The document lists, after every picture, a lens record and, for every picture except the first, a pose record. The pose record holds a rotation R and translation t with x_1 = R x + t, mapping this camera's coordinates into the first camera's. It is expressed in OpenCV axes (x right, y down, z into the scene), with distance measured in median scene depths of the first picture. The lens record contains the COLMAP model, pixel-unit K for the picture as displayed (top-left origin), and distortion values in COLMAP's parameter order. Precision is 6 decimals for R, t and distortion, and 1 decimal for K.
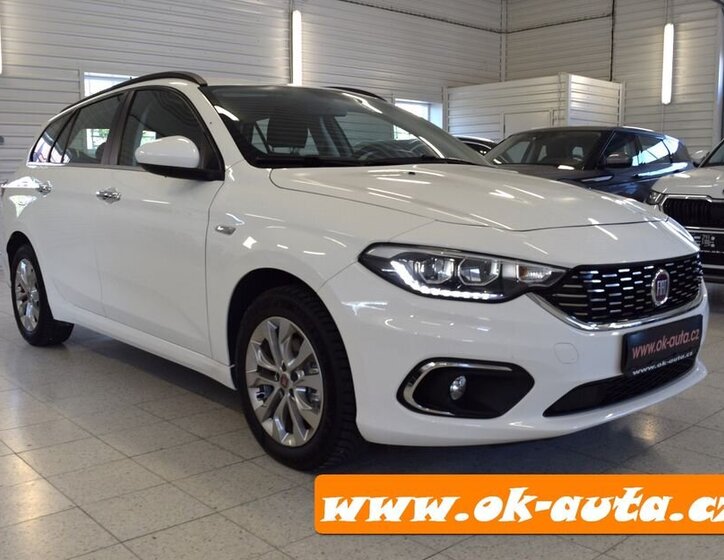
lens RADIAL K [[771.3, 0, 362.0], [0, 771.3, 280.0], [0, 0, 1]] dist [-0.053575, 0.002240]
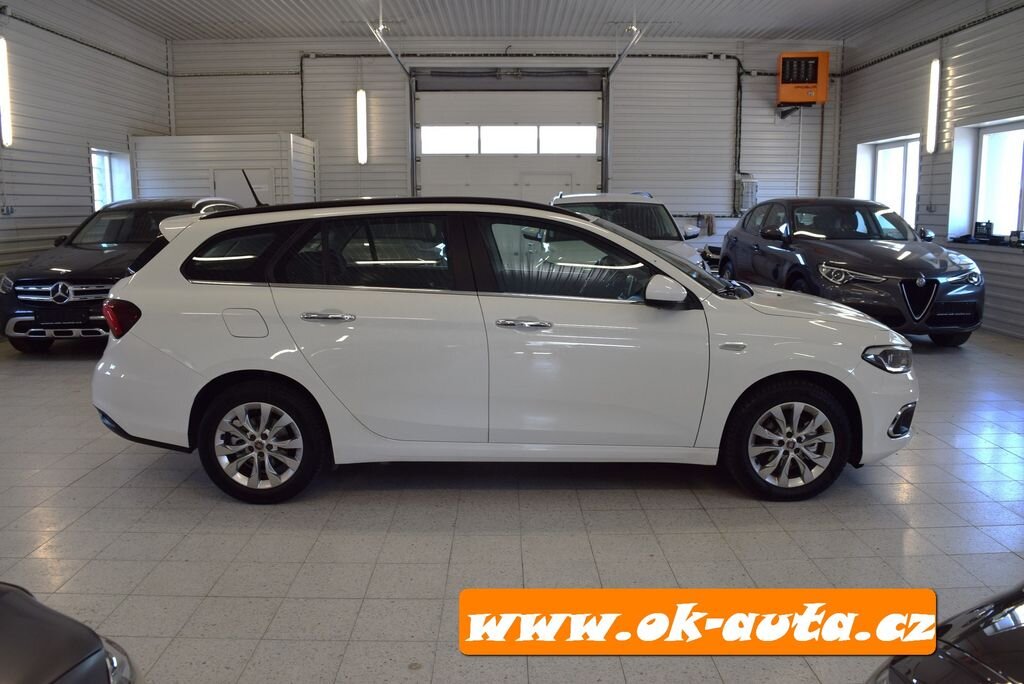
lens RADIAL K [[823.6, 0, 512.0], [0, 823.6, 342.0], [0, 0, 1]] dist [-0.089320, 0.012355]
pose [[0.653416, -0.126086, 0.746425, -0.361653], [0.098478, 0.991810, 0.081329, -0.055267], [-0.750566, 0.020365, 0.660482, 0.084027]]
